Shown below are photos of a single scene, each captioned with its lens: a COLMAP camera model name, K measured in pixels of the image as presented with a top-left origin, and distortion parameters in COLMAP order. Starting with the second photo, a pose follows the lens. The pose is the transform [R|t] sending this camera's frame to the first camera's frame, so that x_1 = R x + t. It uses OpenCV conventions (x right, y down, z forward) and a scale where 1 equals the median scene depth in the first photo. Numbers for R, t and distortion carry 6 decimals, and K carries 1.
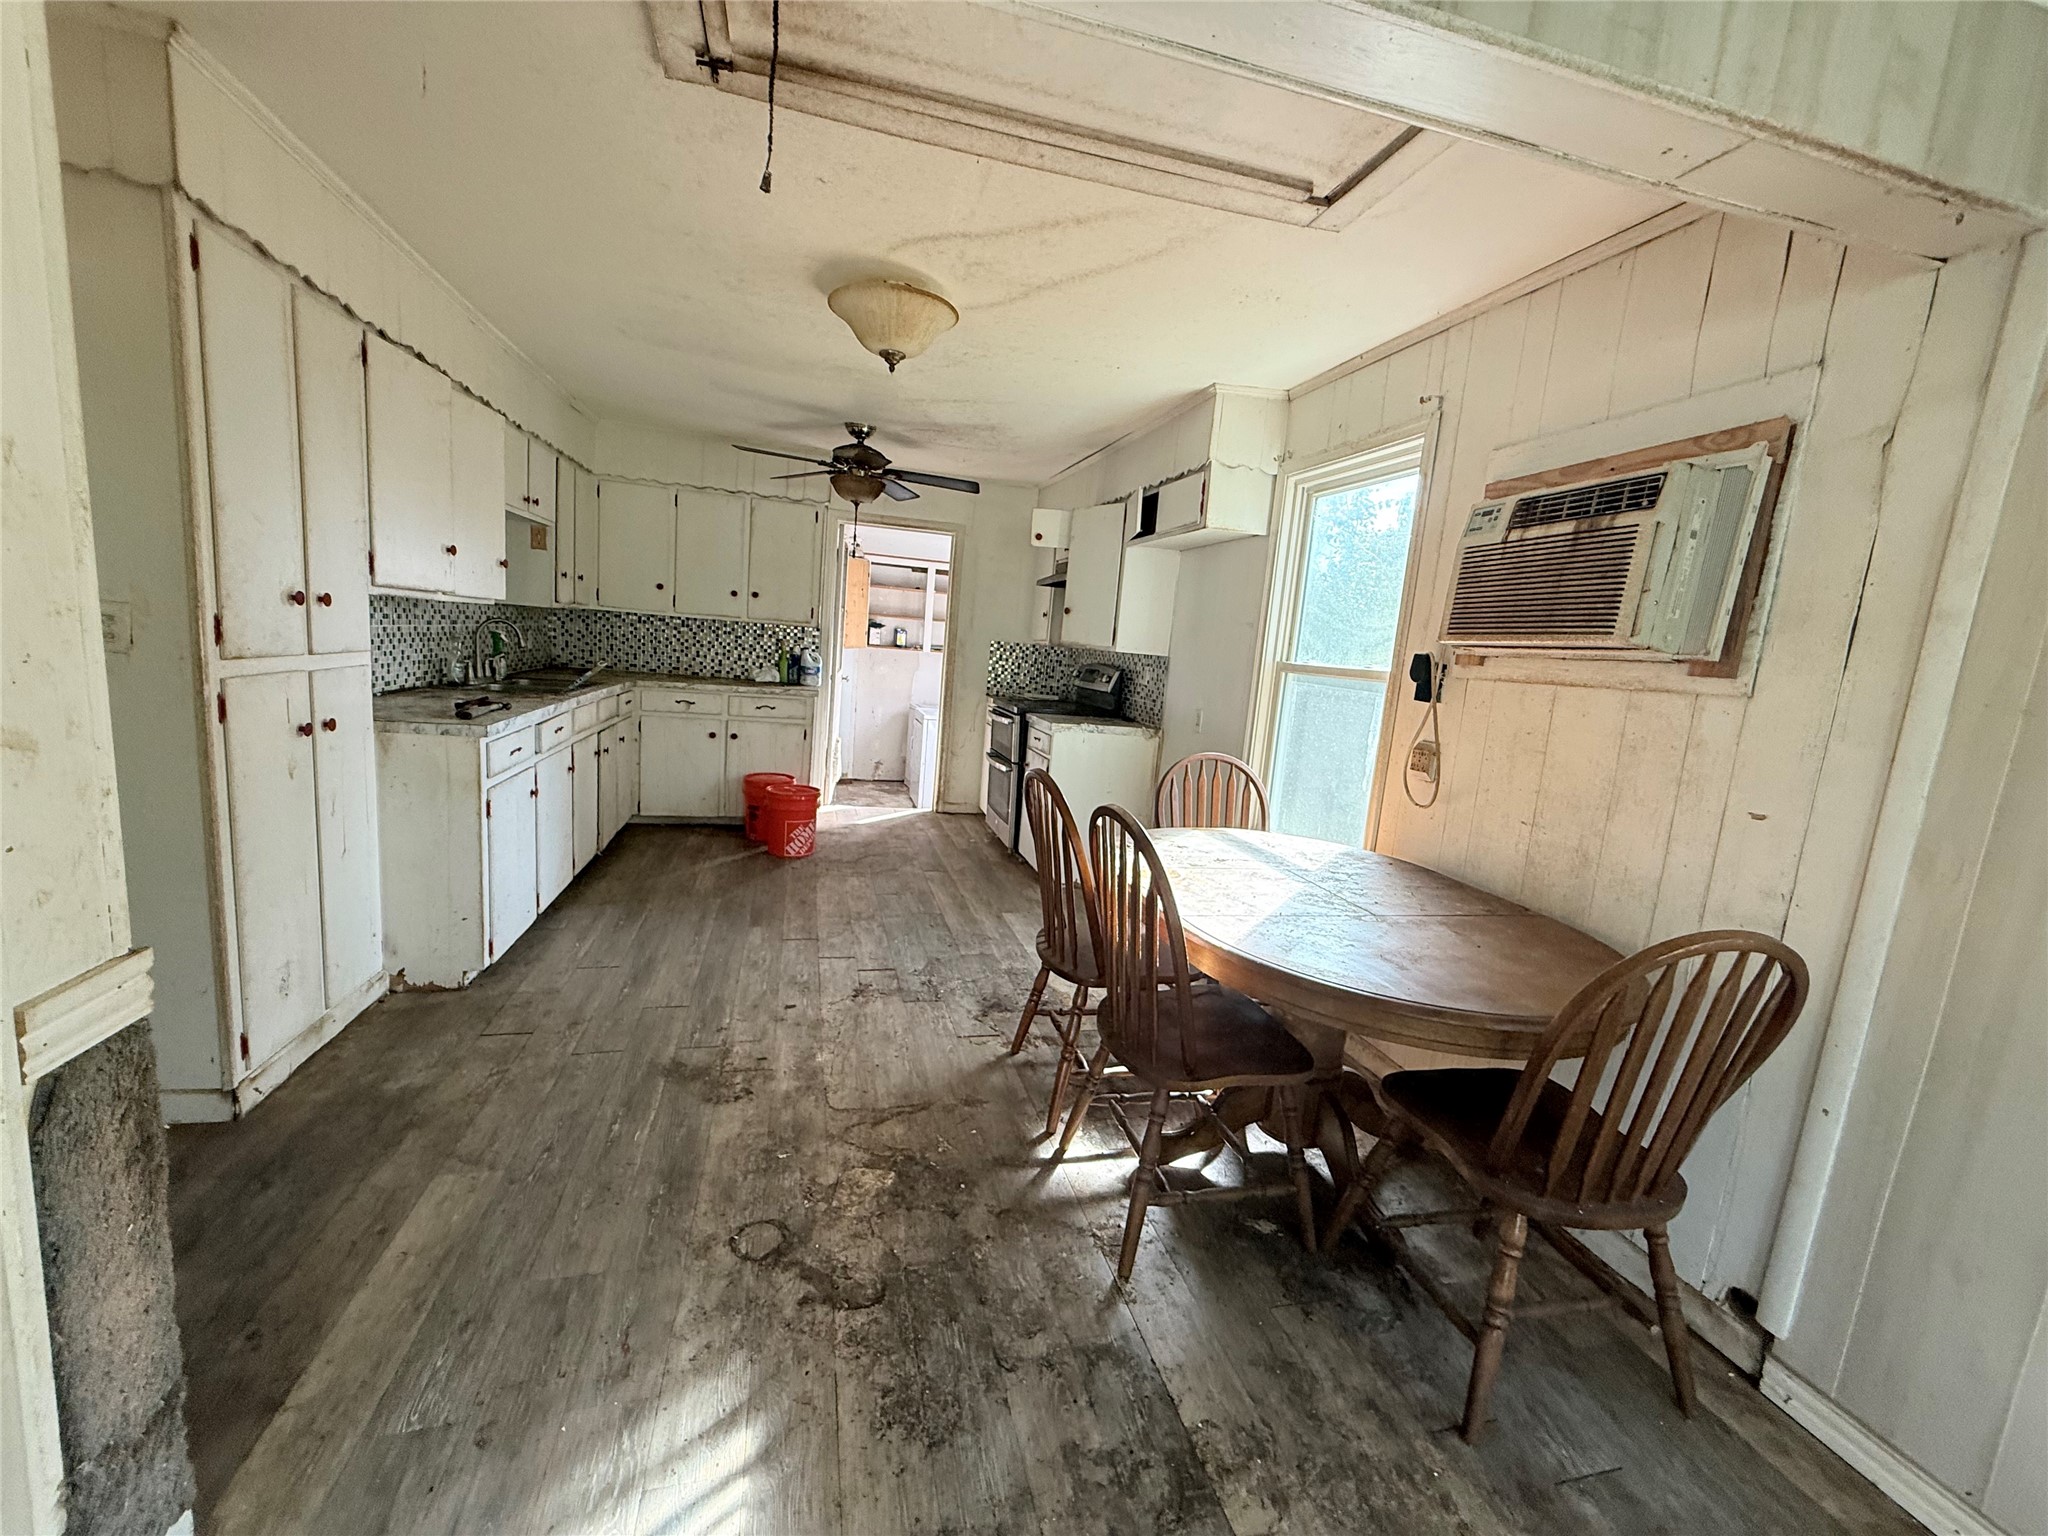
lens RADIAL K [[821.9, 0, 1018.1], [0, 821.9, 766.3], [0, 0, 1]] dist [0.001992, -0.000052]
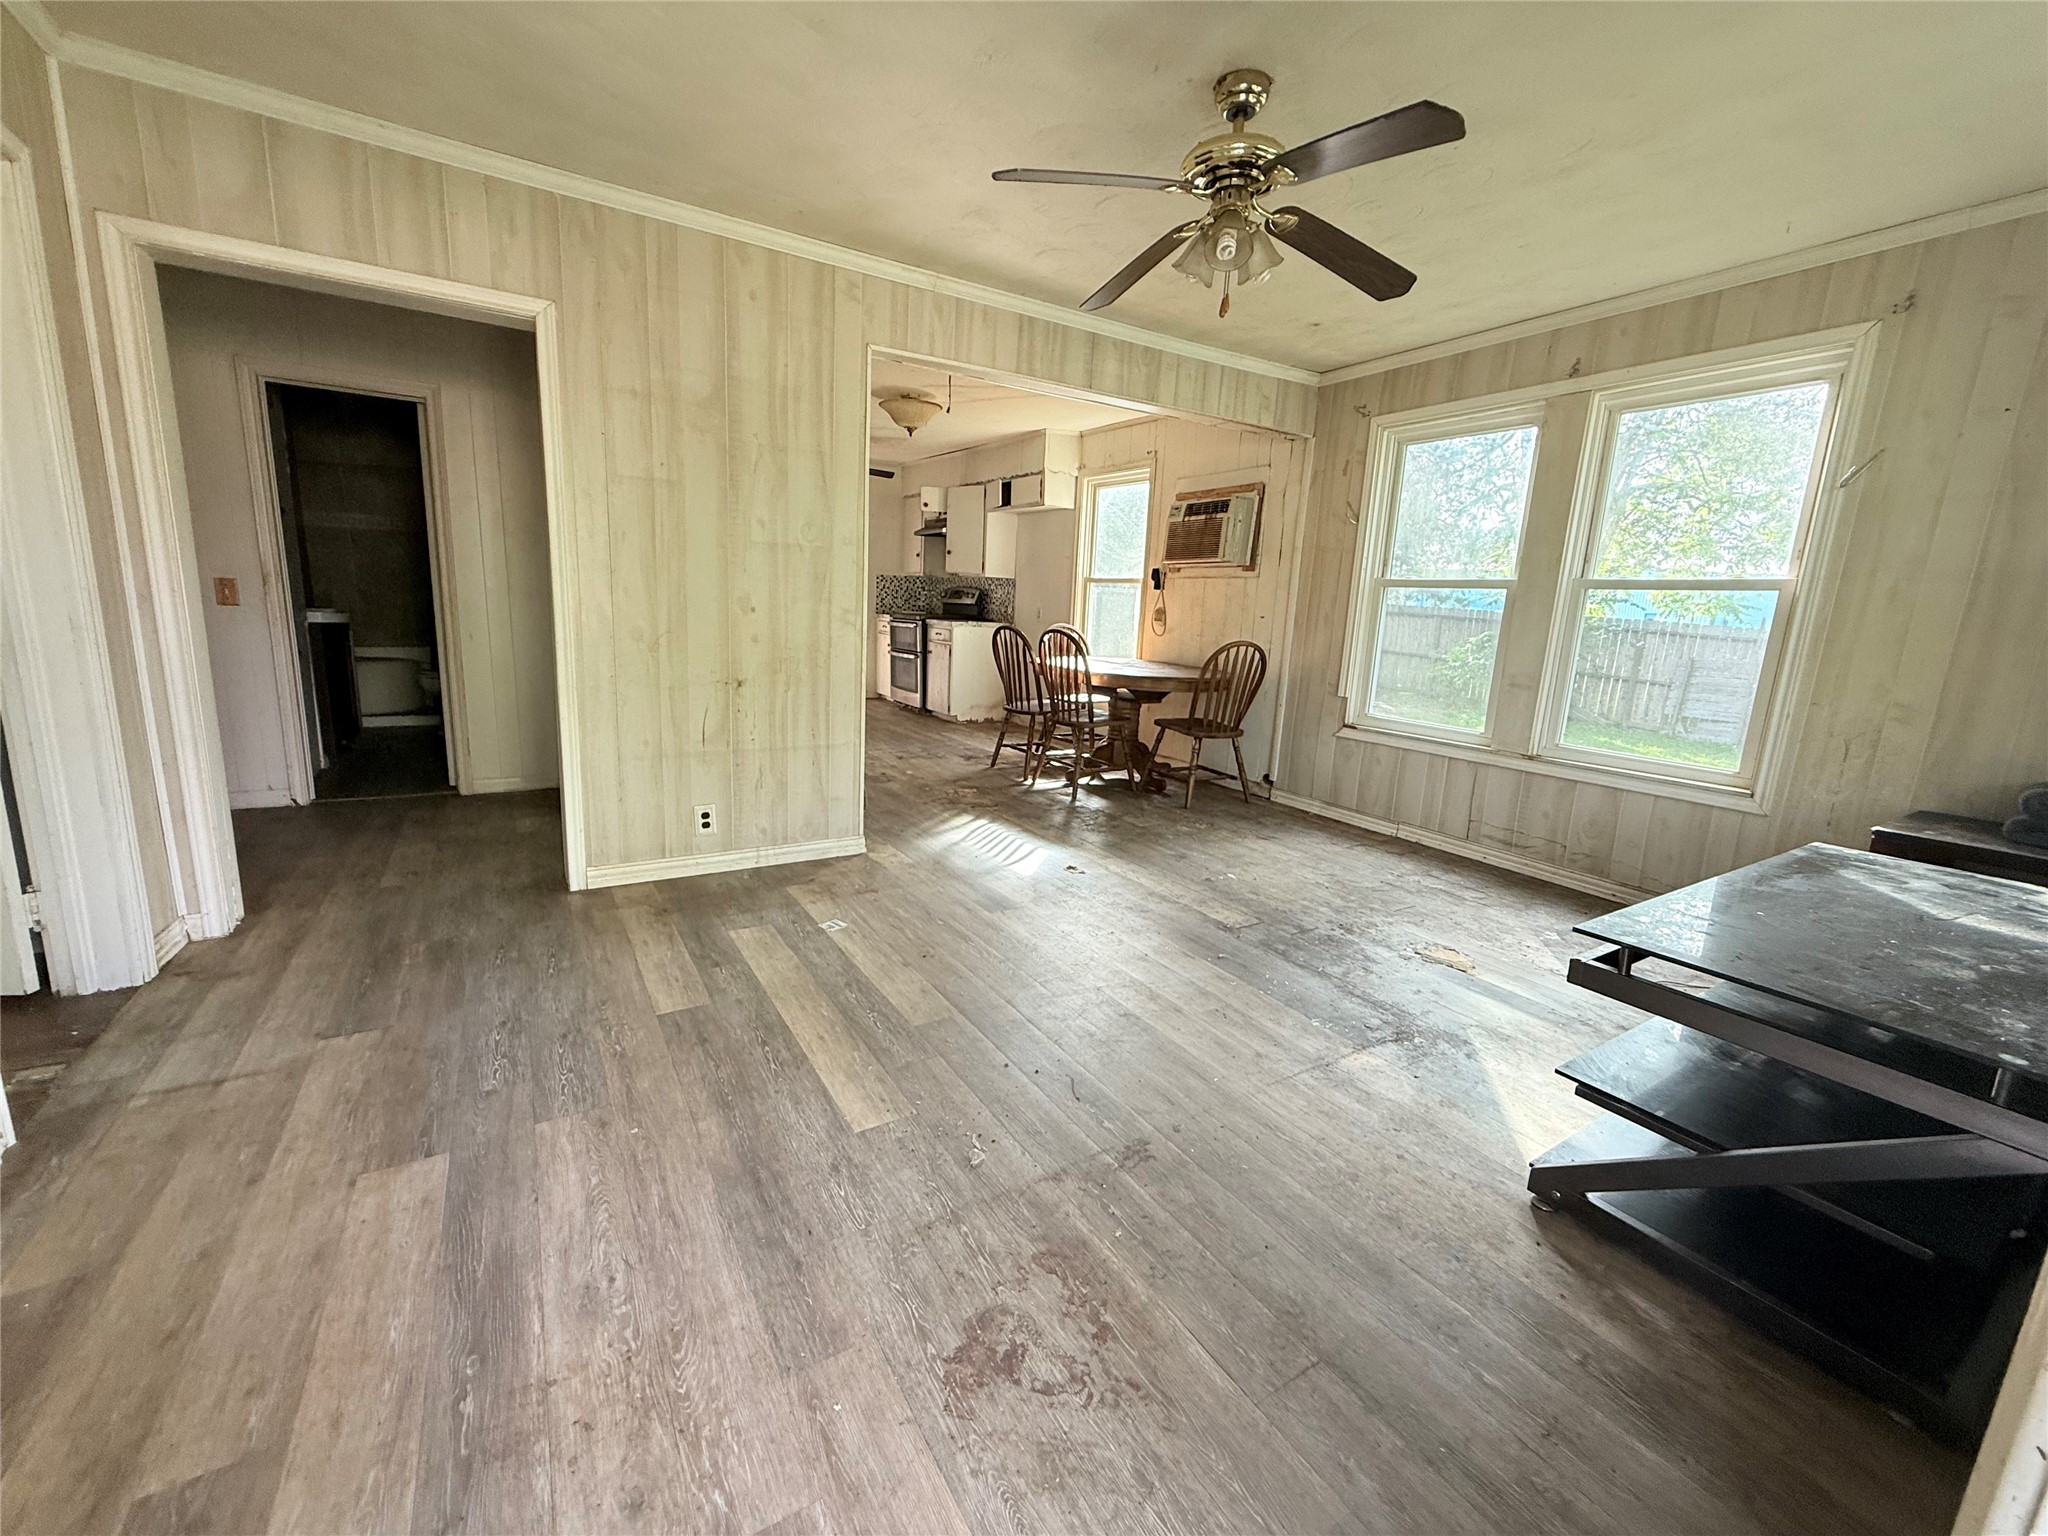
lens RADIAL K [[821.9, 0, 1018.5], [0, 821.9, 767.2], [0, 0, 1]] dist [0.001992, -0.000052]
pose [[0.953589, -0.100241, 0.283937, -0.432893], [0.078917, 0.993199, 0.085601, 0.140298], [-0.290587, -0.059220, 0.955014, -0.828406]]
